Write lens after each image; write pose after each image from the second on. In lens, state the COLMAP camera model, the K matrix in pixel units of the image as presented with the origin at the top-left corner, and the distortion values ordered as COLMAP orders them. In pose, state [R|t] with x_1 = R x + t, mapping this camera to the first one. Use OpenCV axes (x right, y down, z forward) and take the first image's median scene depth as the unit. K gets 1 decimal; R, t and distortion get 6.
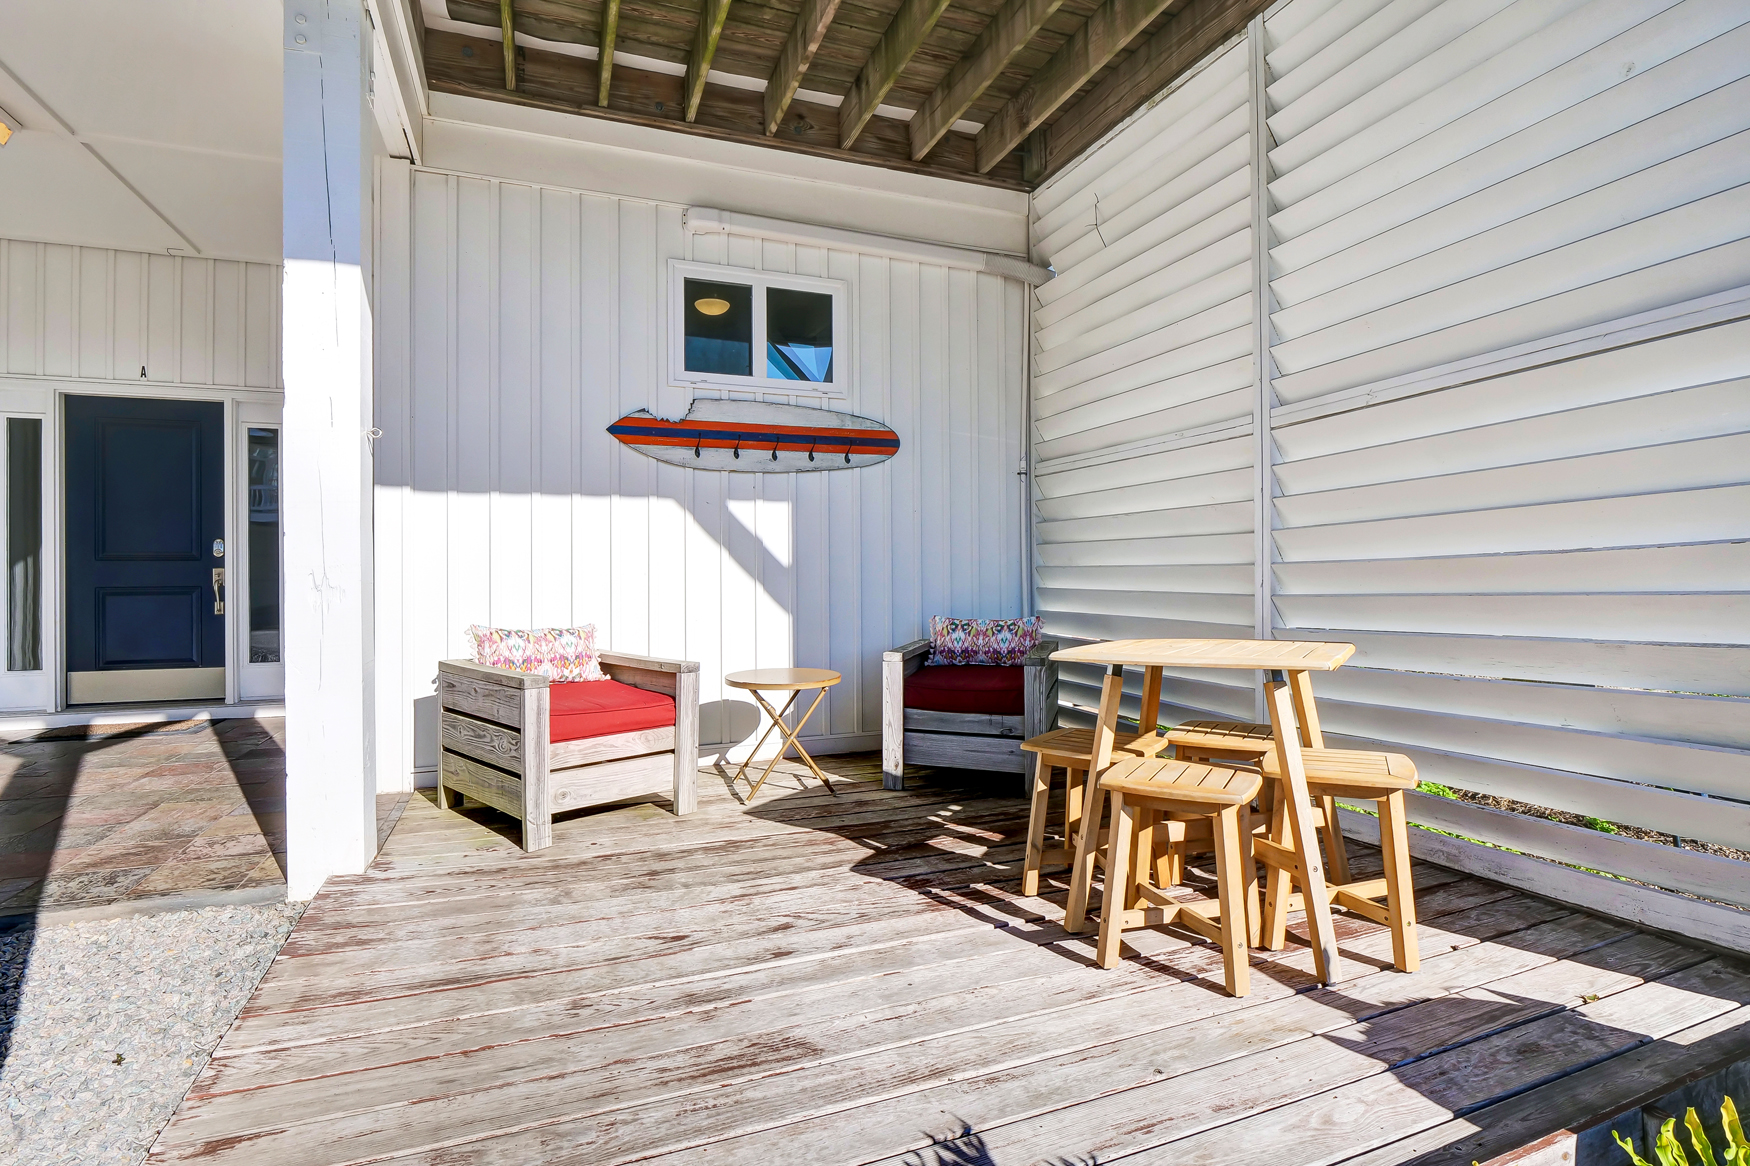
lens RADIAL K [[873.5, 0, 868.4], [0, 873.5, 582.4], [0, 0, 1]] dist [-0.010328, -0.003251]
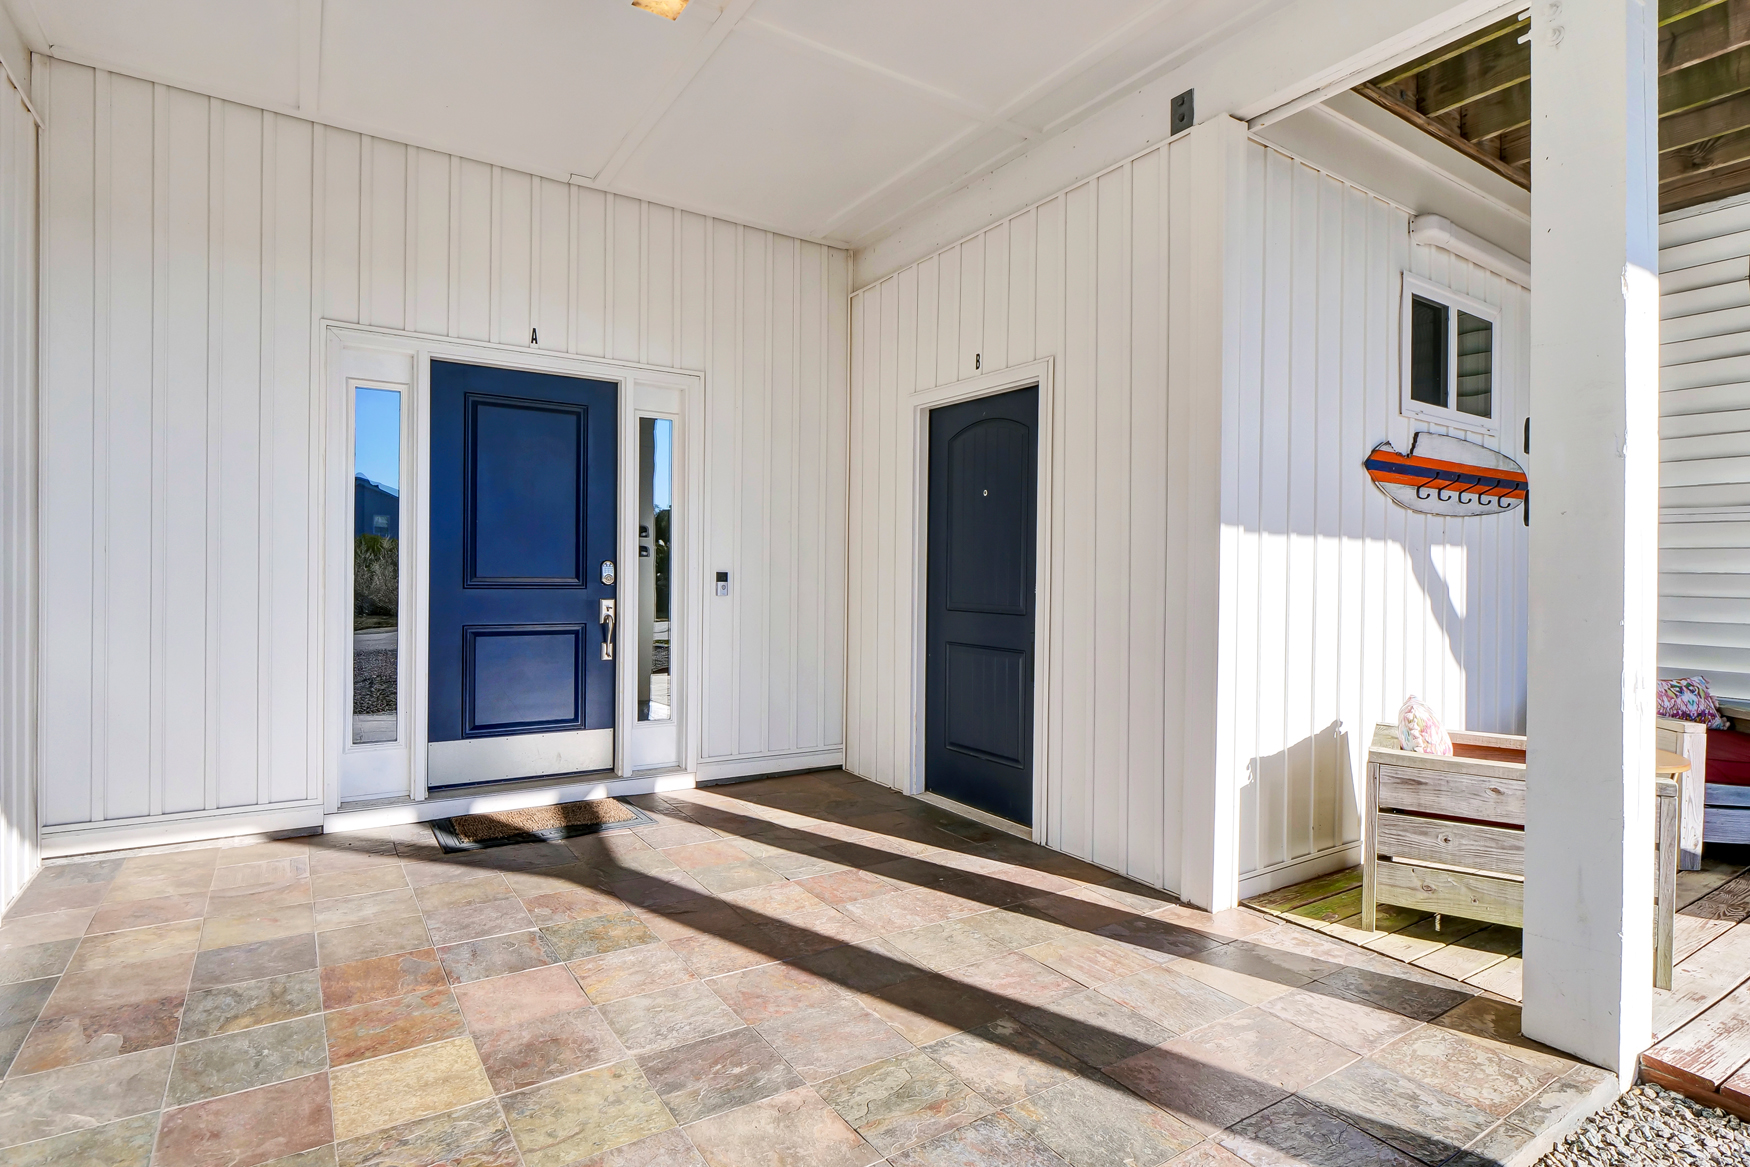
lens RADIAL K [[908.2, 0, 879.8], [0, 908.2, 582.2], [0, 0, 1]] dist [0.000885, 0.000822]
pose [[0.975844, 0.018104, 0.217715, -0.907924], [-0.018544, 0.999828, -0.000021, -0.046711], [-0.217678, -0.004016, 0.976012, 0.216145]]
